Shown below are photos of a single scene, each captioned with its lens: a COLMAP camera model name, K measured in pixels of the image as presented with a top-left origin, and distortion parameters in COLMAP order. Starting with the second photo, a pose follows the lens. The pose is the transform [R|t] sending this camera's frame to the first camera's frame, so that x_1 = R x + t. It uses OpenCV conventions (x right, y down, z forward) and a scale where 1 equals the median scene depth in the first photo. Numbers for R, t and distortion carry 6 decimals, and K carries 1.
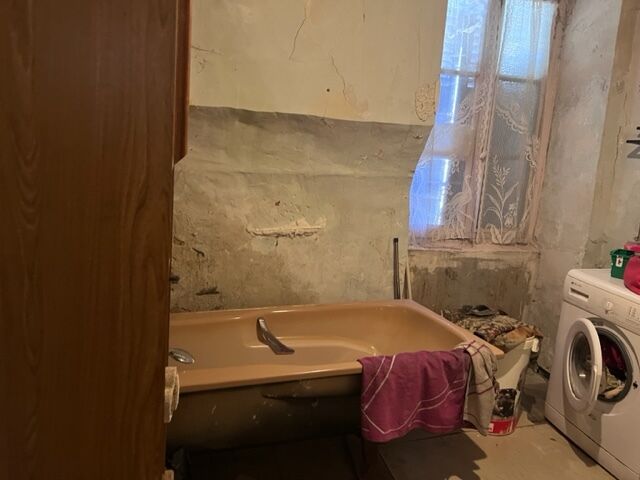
lens RADIAL K [[473.0, 0, 326.8], [0, 473.0, 238.5], [0, 0, 1]] dist [0.049118, -0.065845]
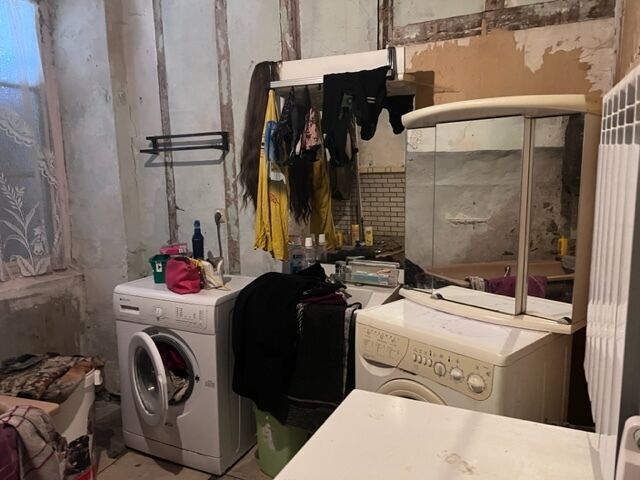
lens RADIAL K [[476.0, 0, 319.9], [0, 476.0, 241.7], [0, 0, 1]] dist [0.055112, -0.063414]
pose [[0.627577, -0.179004, 0.757697, 0.054076], [0.199908, 0.977631, 0.065385, -0.002577], [-0.752452, 0.110436, 0.649322, 0.058649]]
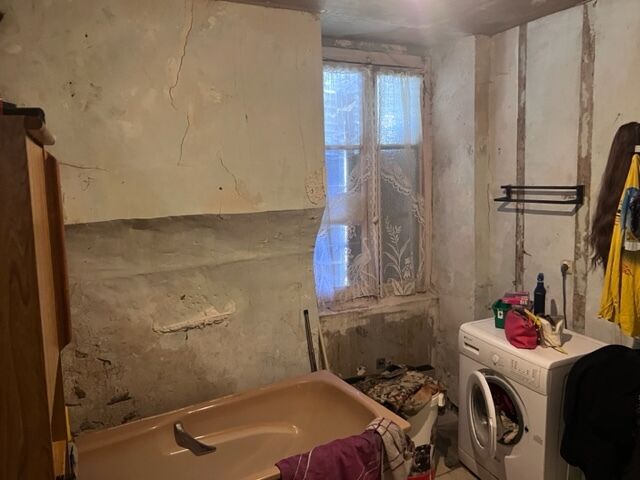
lens RADIAL K [[473.0, 0, 326.8], [0, 473.0, 238.5], [0, 0, 1]] dist [0.049118, -0.065845]
pose [[0.978927, -0.116882, 0.167455, 0.040321], [0.124401, 0.991611, -0.035102, -0.127057], [-0.161947, 0.055194, 0.985255, -0.047092]]
